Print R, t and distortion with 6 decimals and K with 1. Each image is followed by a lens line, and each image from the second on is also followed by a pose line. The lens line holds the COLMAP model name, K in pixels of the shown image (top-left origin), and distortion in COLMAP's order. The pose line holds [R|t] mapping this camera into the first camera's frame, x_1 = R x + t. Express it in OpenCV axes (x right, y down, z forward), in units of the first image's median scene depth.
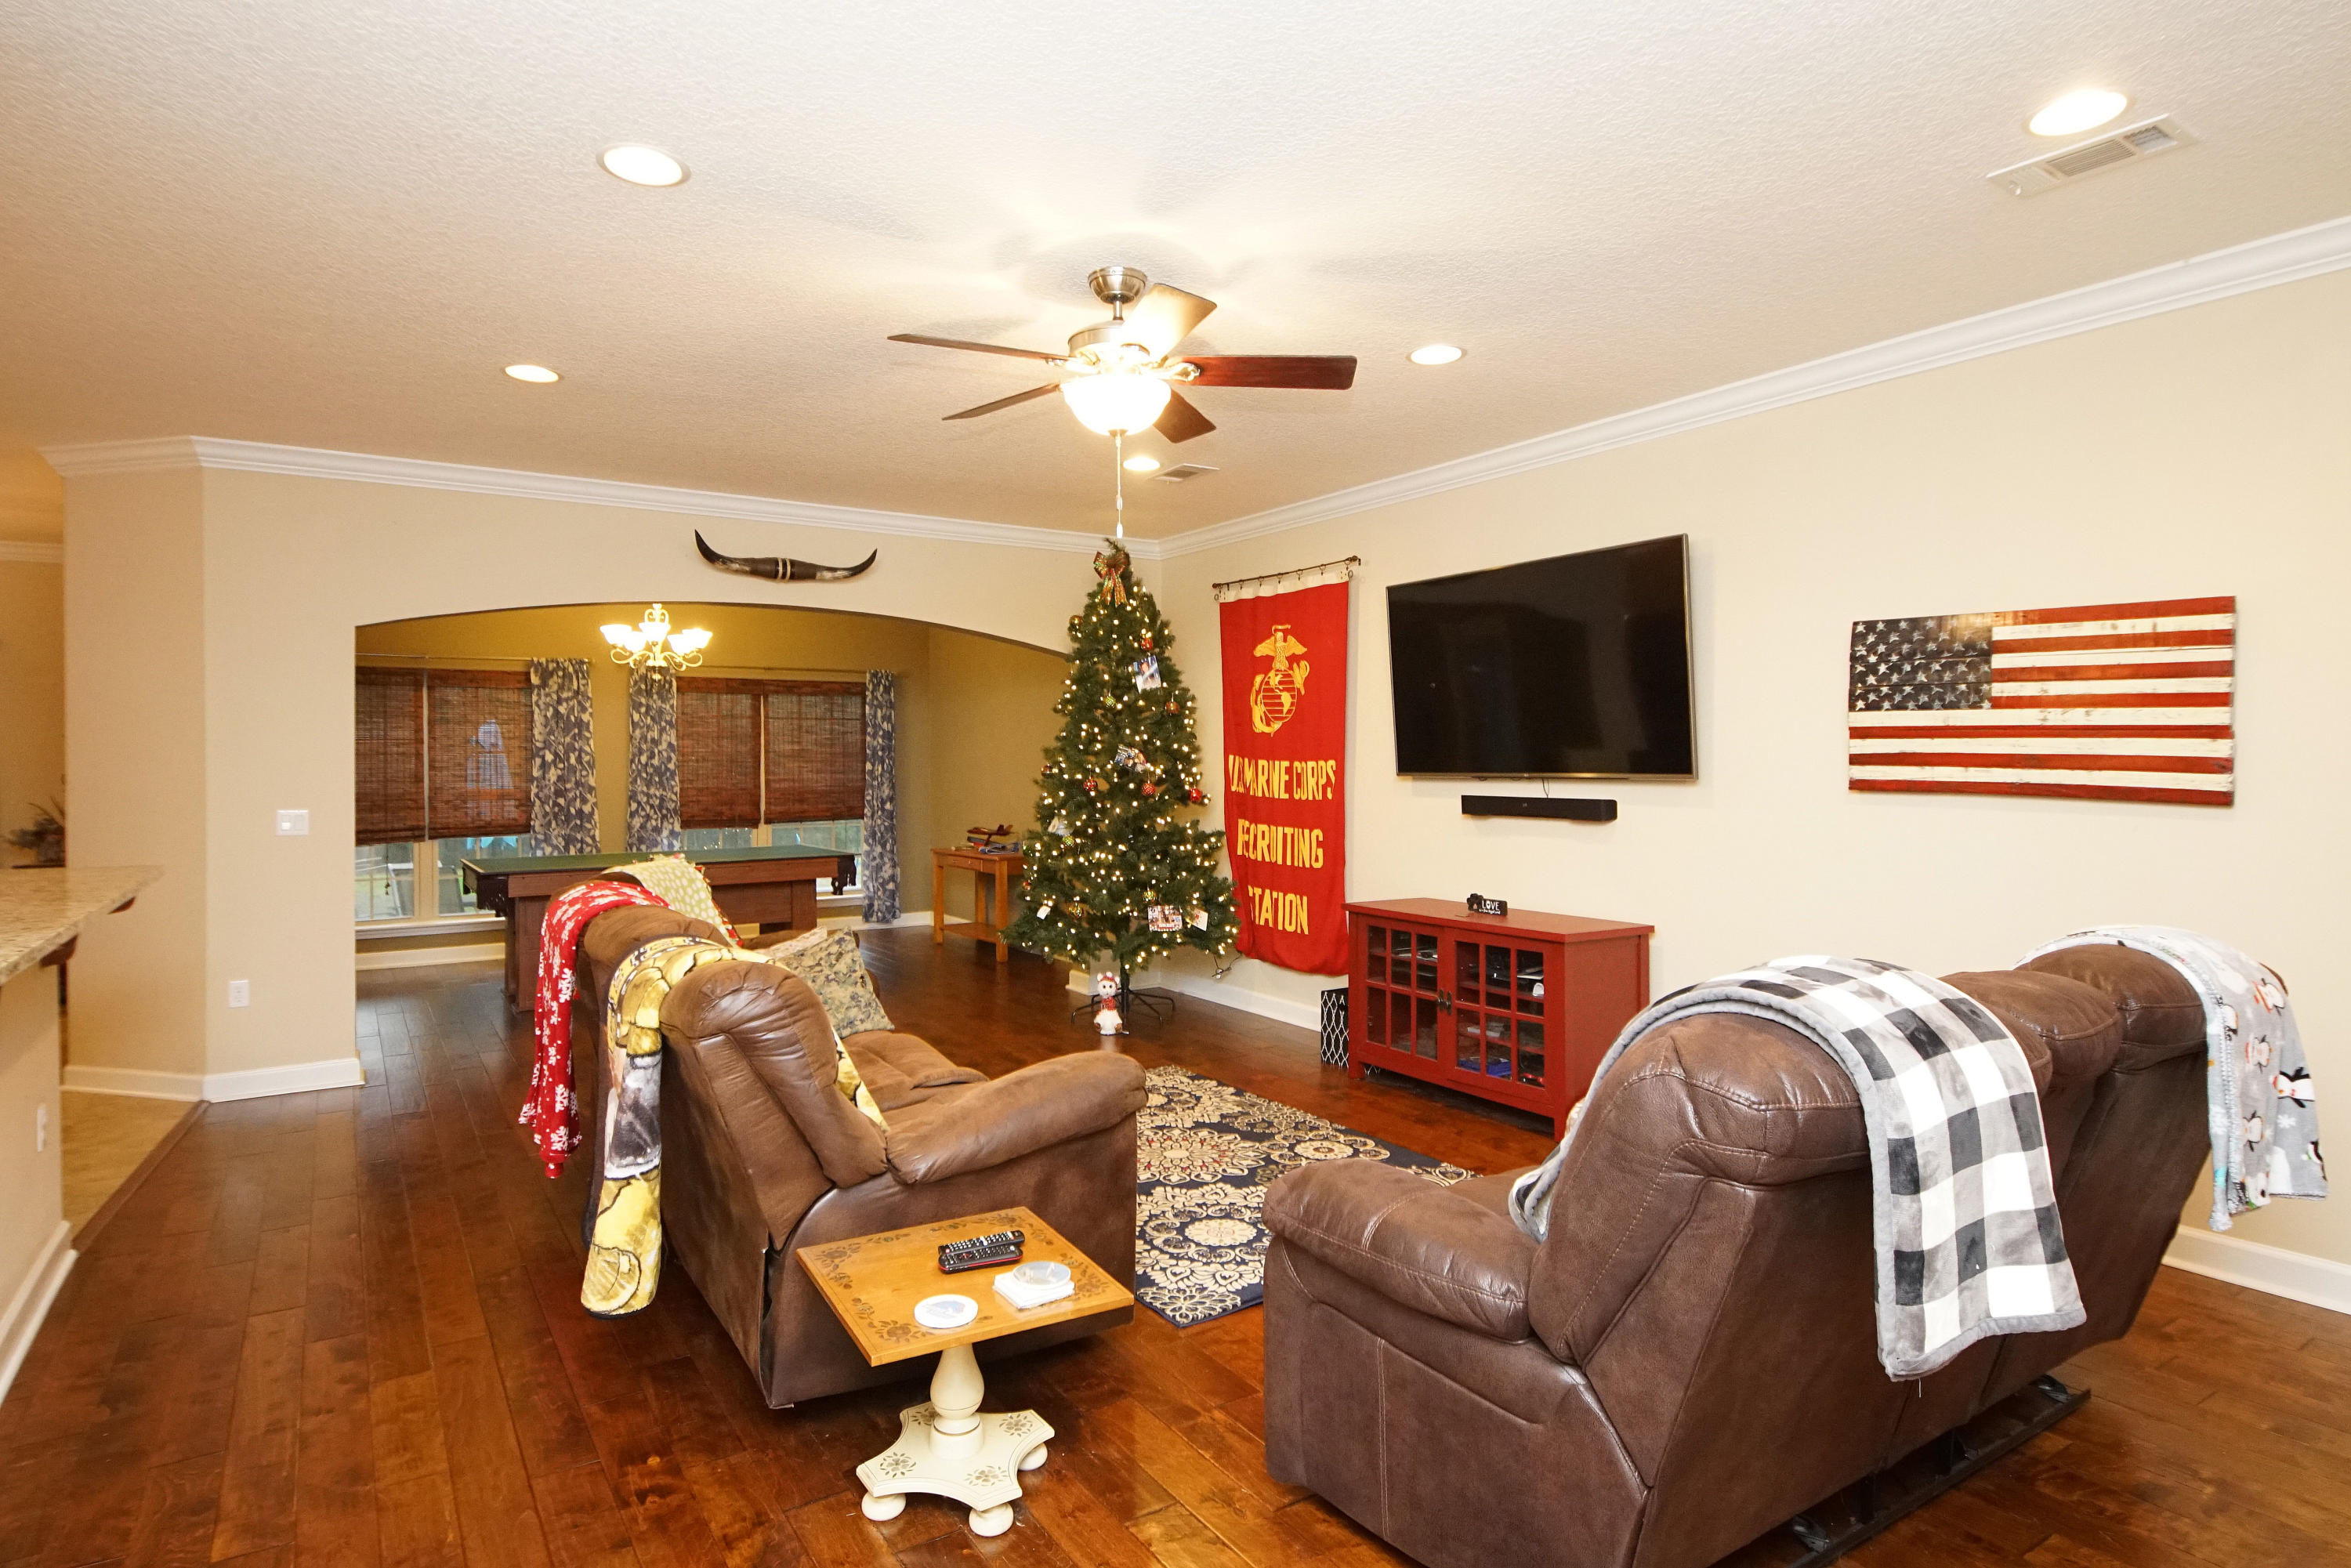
lens RADIAL K [[1260.4, 0, 1149.6], [0, 1260.4, 756.3], [0, 0, 1]] dist [0.031089, -0.026931]
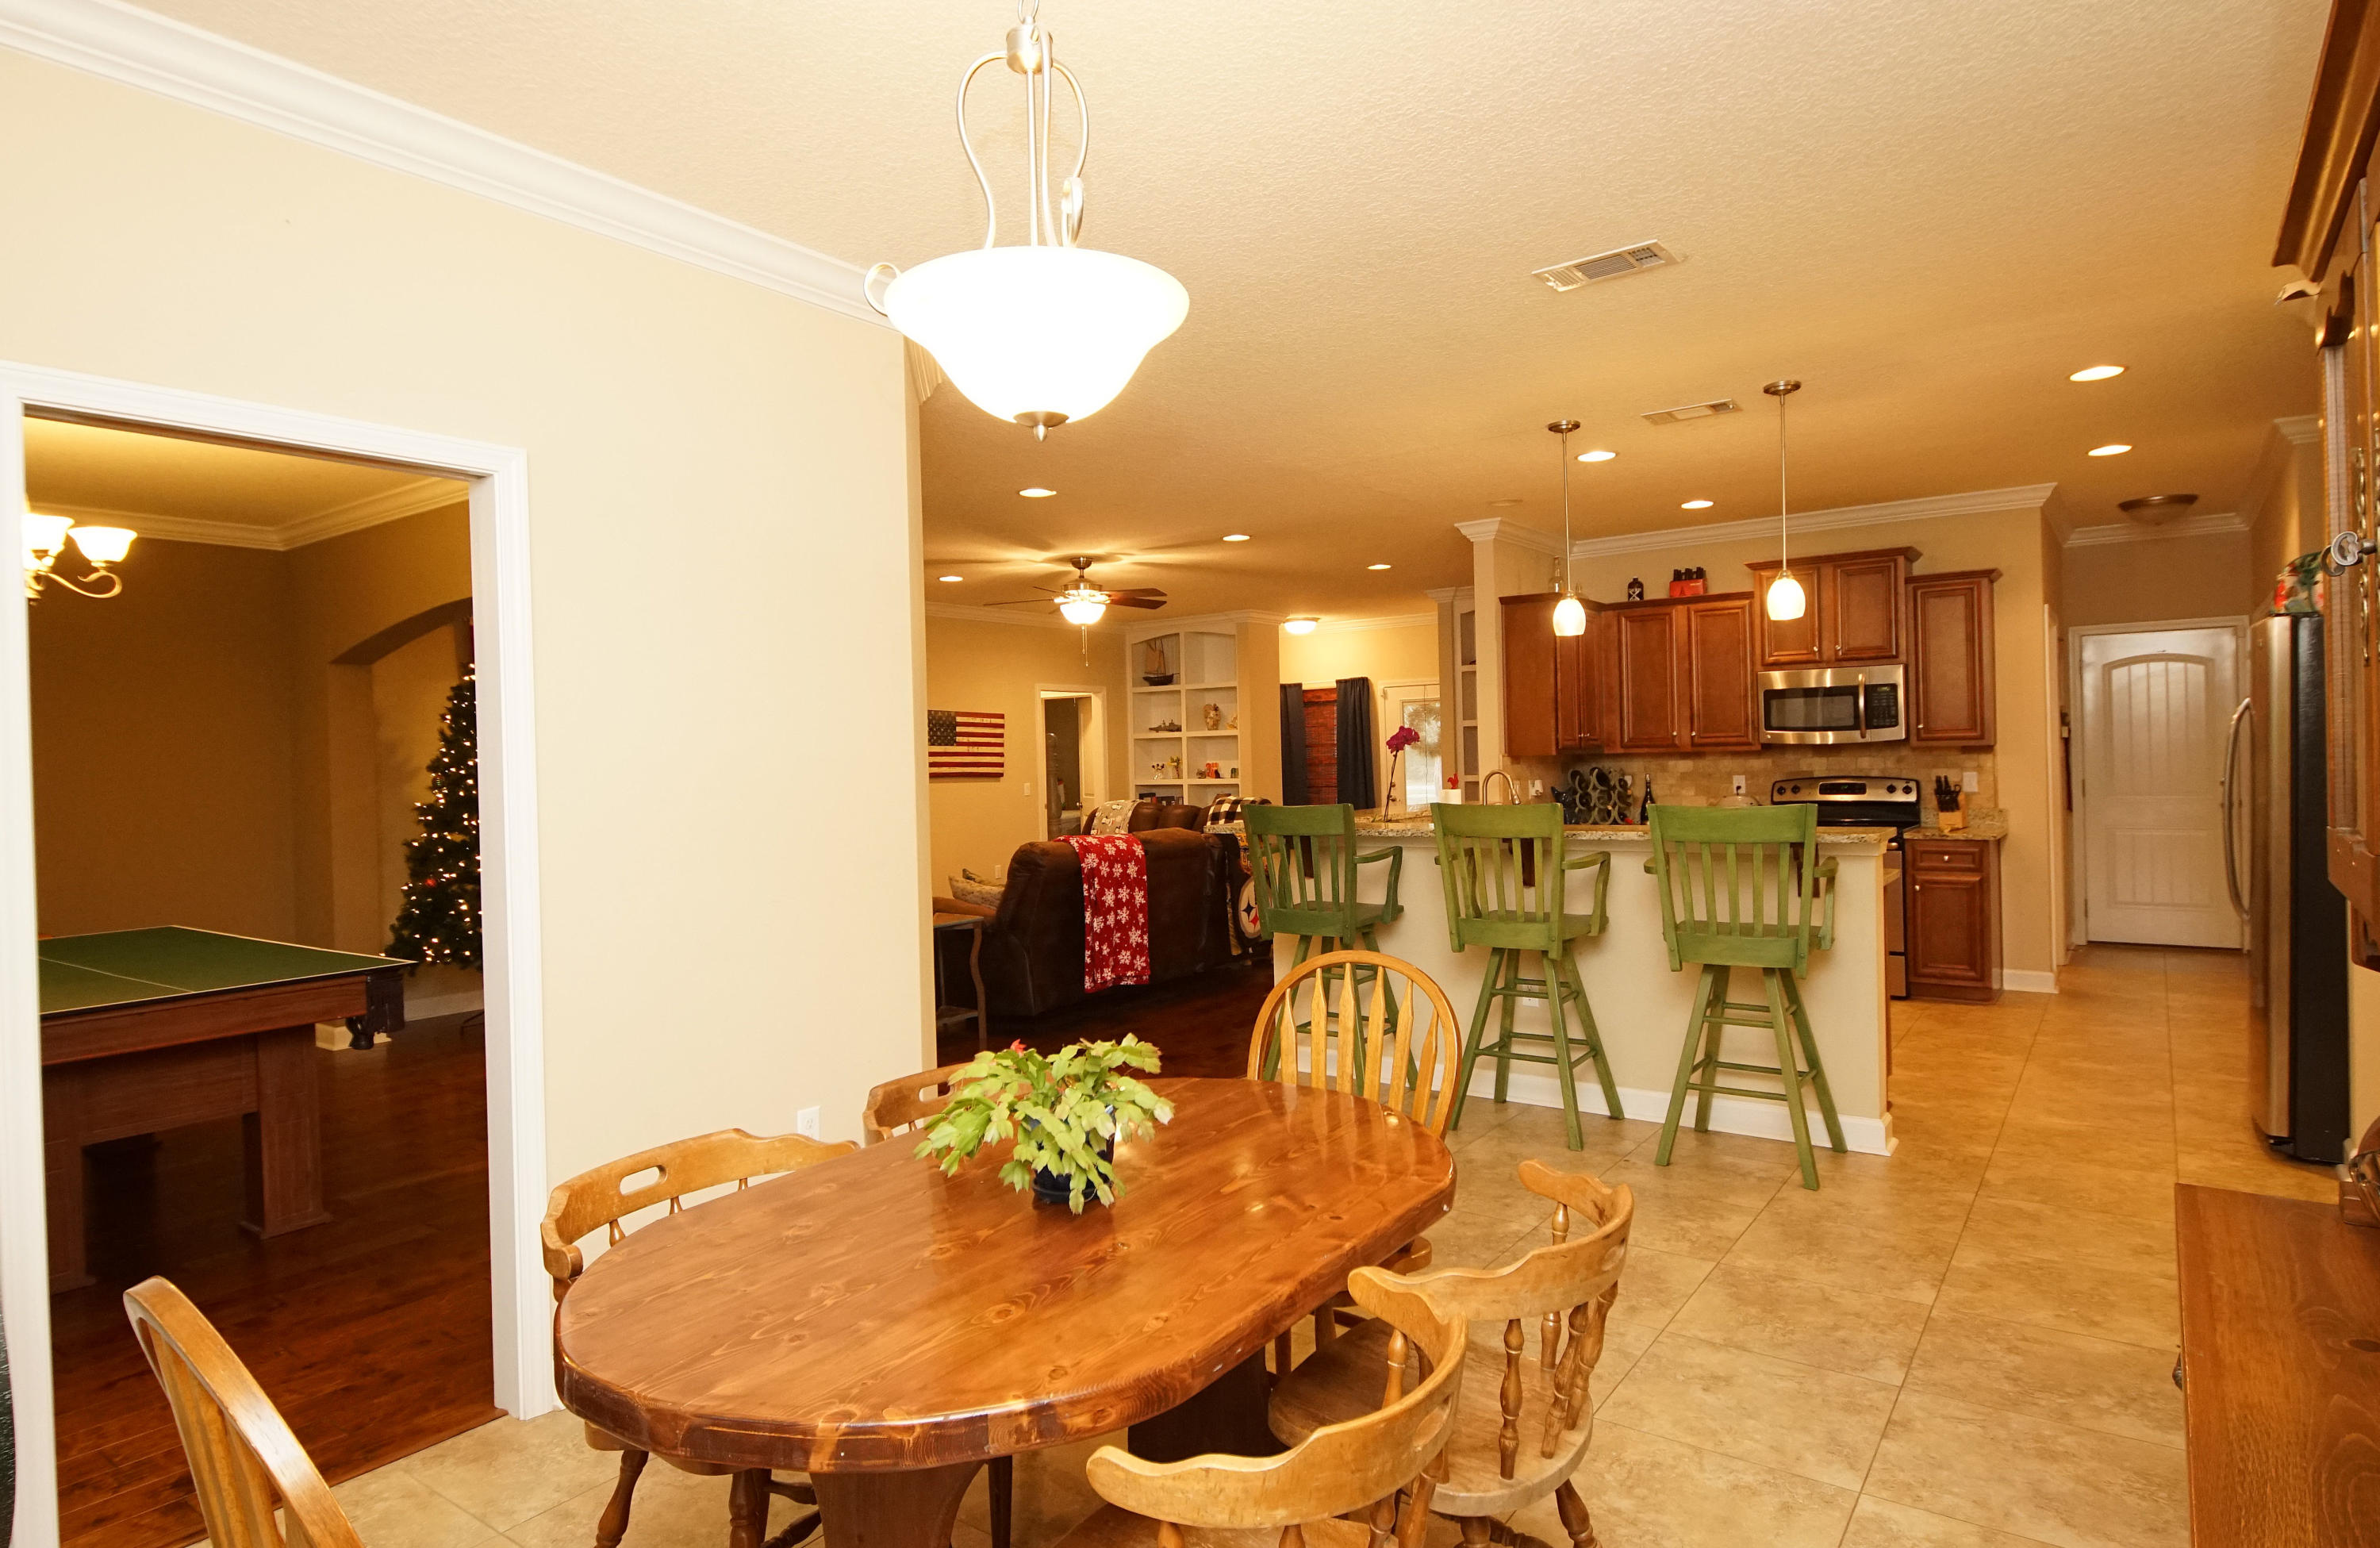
lens RADIAL K [[1310.7, 0, 1166.1], [0, 1310.7, 765.1], [0, 0, 1]] dist [0.017326, -0.016103]
pose [[-0.352071, 0.006726, 0.935949, -1.282106], [0.023925, 0.999712, 0.001816, 0.006198], [-0.935668, 0.023032, -0.352130, 0.925134]]
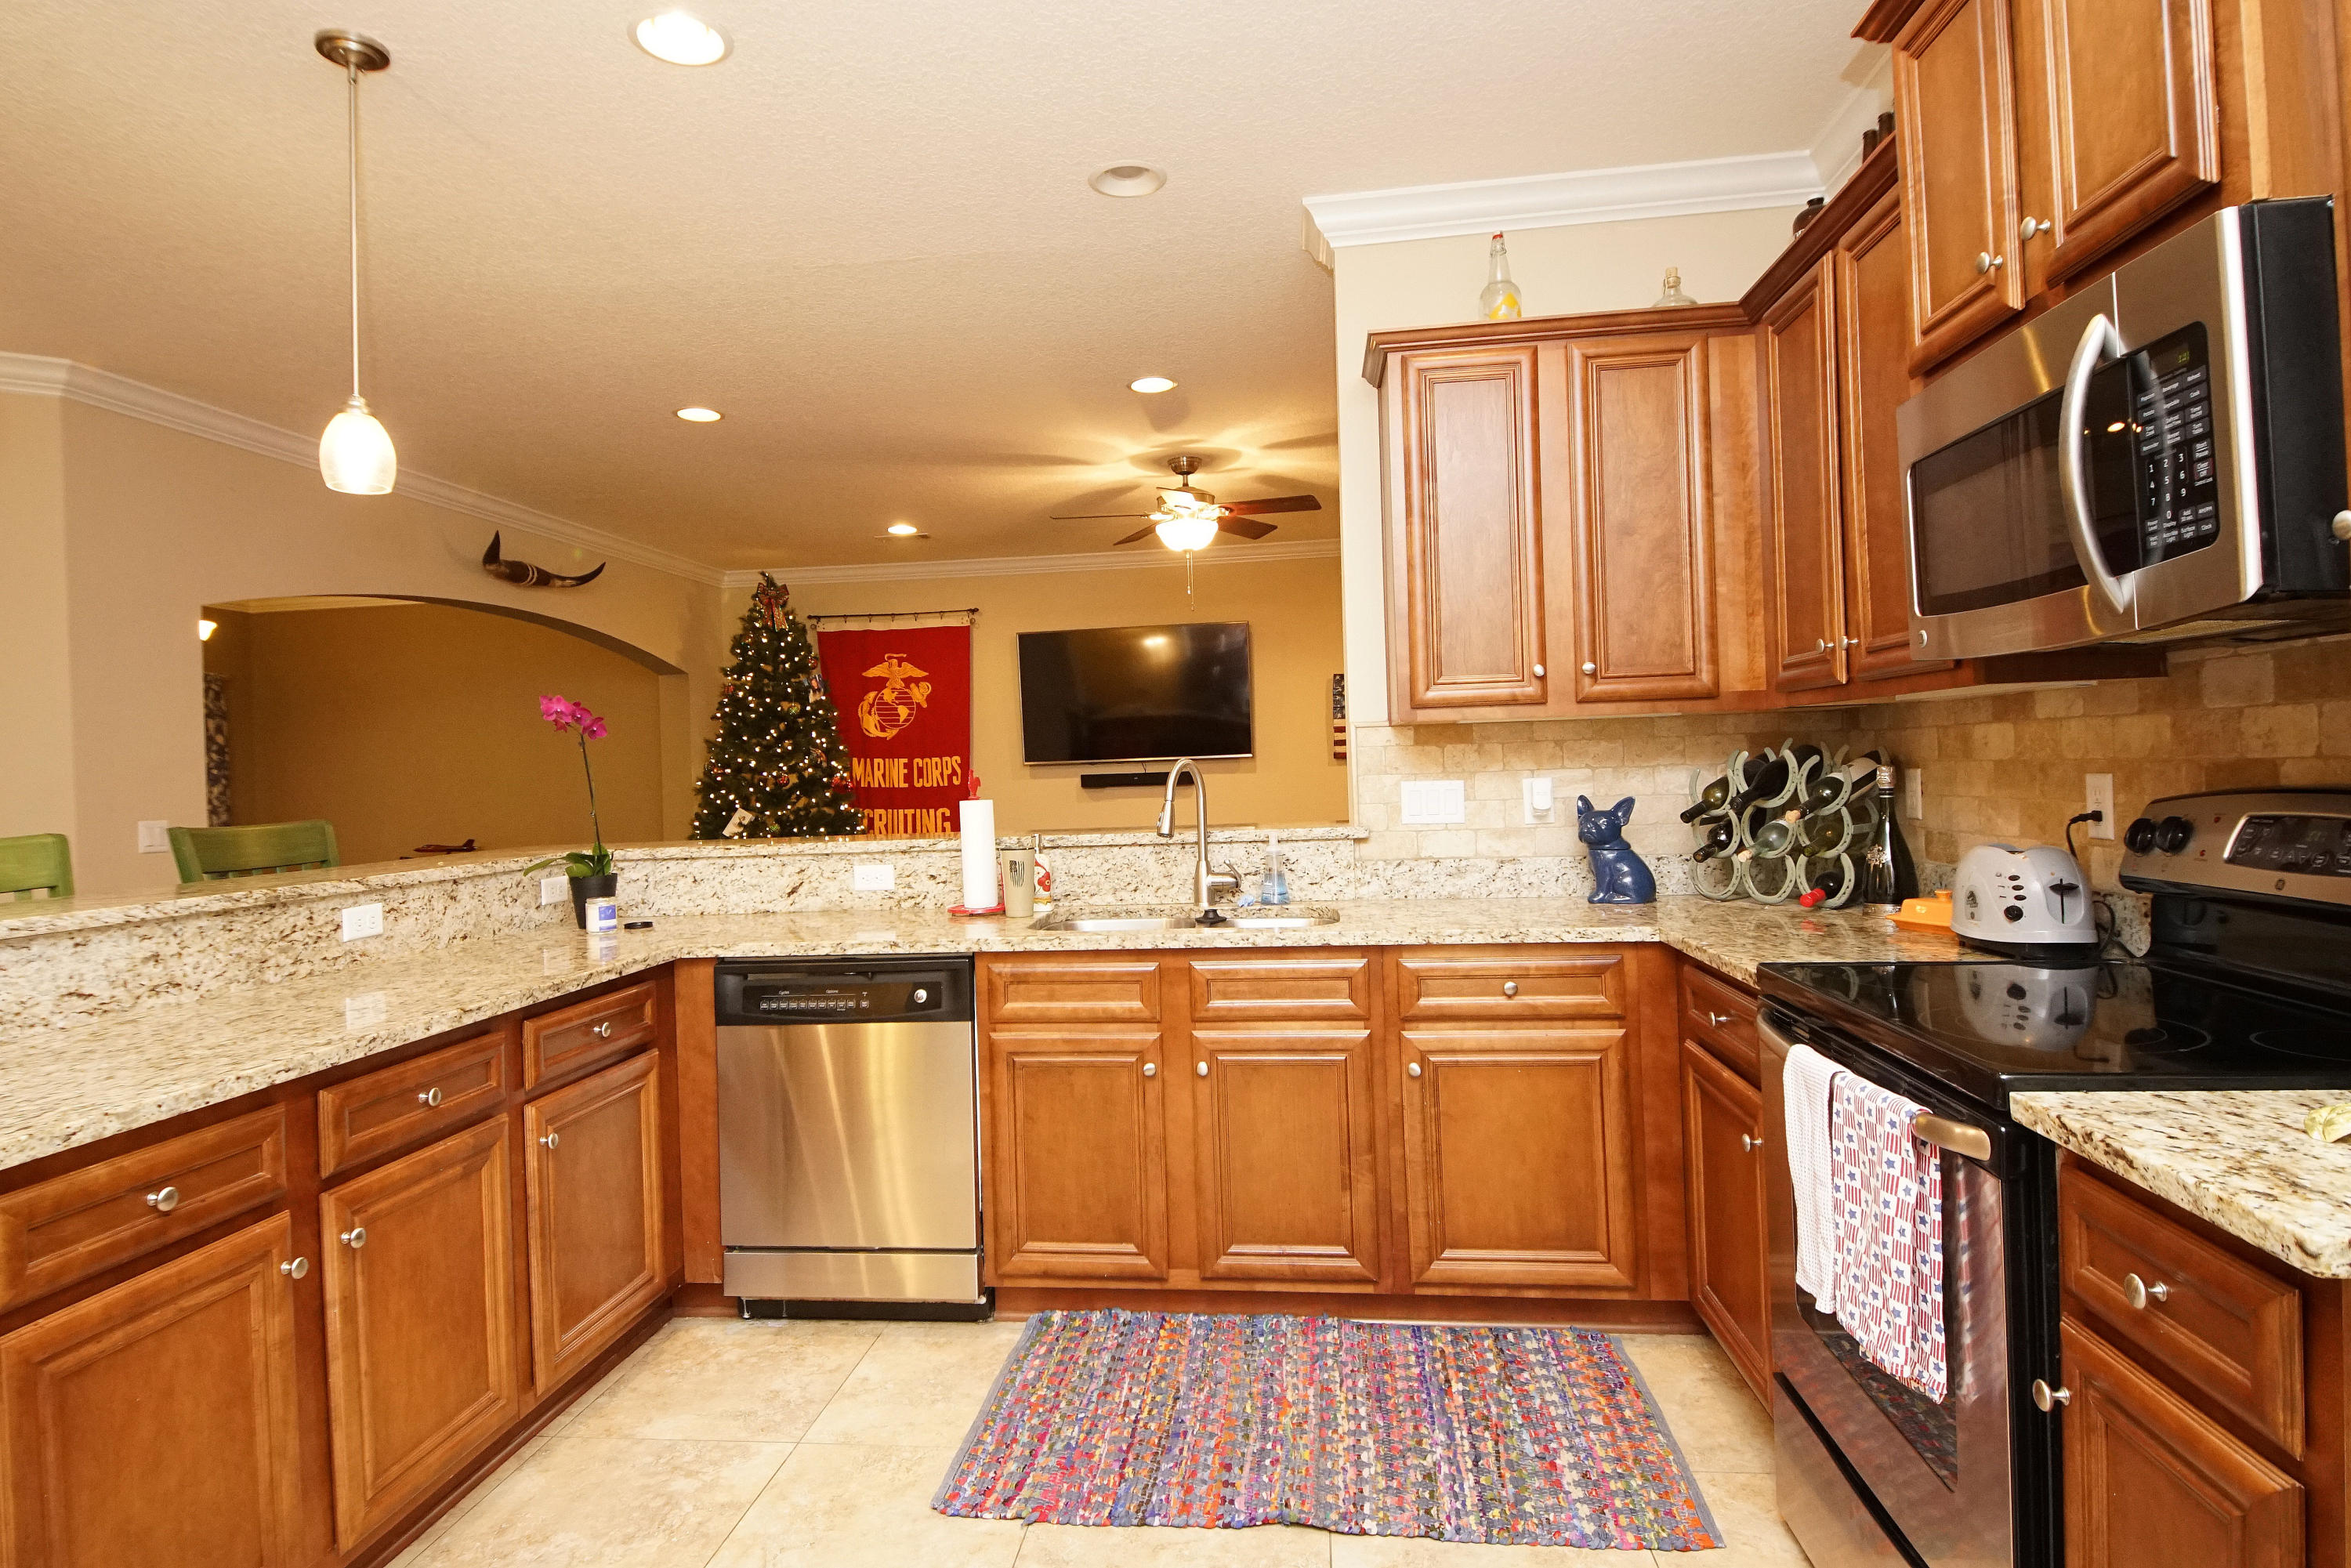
lens RADIAL K [[1260.4, 0, 1150.8], [0, 1260.4, 763.1], [0, 0, 1]] dist [0.031089, -0.026931]
pose [[0.640670, -0.014742, 0.767675, -0.737518], [0.028852, 0.999572, -0.004883, 0.022324], [-0.767274, 0.025277, 0.640821, -0.029764]]
